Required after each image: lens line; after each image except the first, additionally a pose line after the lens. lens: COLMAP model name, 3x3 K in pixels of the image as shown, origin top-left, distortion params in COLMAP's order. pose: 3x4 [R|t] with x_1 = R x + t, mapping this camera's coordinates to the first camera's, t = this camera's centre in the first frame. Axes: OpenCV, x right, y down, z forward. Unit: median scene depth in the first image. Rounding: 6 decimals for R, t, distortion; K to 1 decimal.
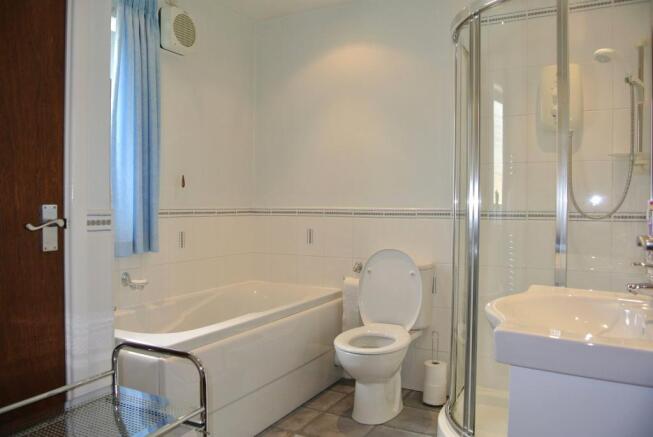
lens RADIAL K [[508.4, 0, 320.9], [0, 508.4, 215.9], [0, 0, 1]] dist [-0.102640, 0.065697]
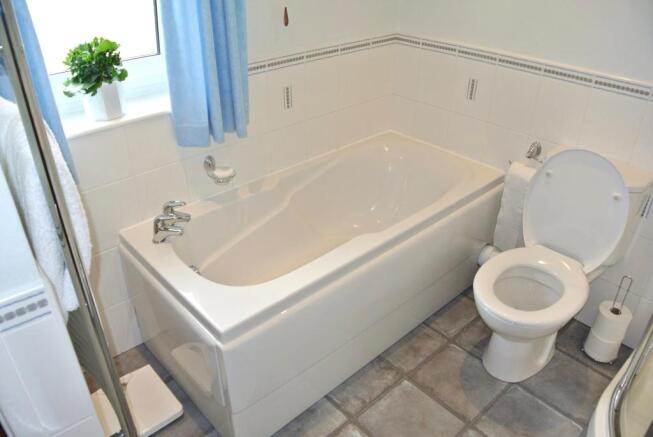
lens RADIAL K [[508.4, 0, 320.9], [0, 508.4, 215.9], [0, 0, 1]] dist [-0.102640, 0.065697]
pose [[0.944175, 0.162843, -0.286384, 0.009685], [0.001016, 0.867850, 0.496825, -0.184843], [0.329443, -0.469381, 0.819237, 0.363440]]
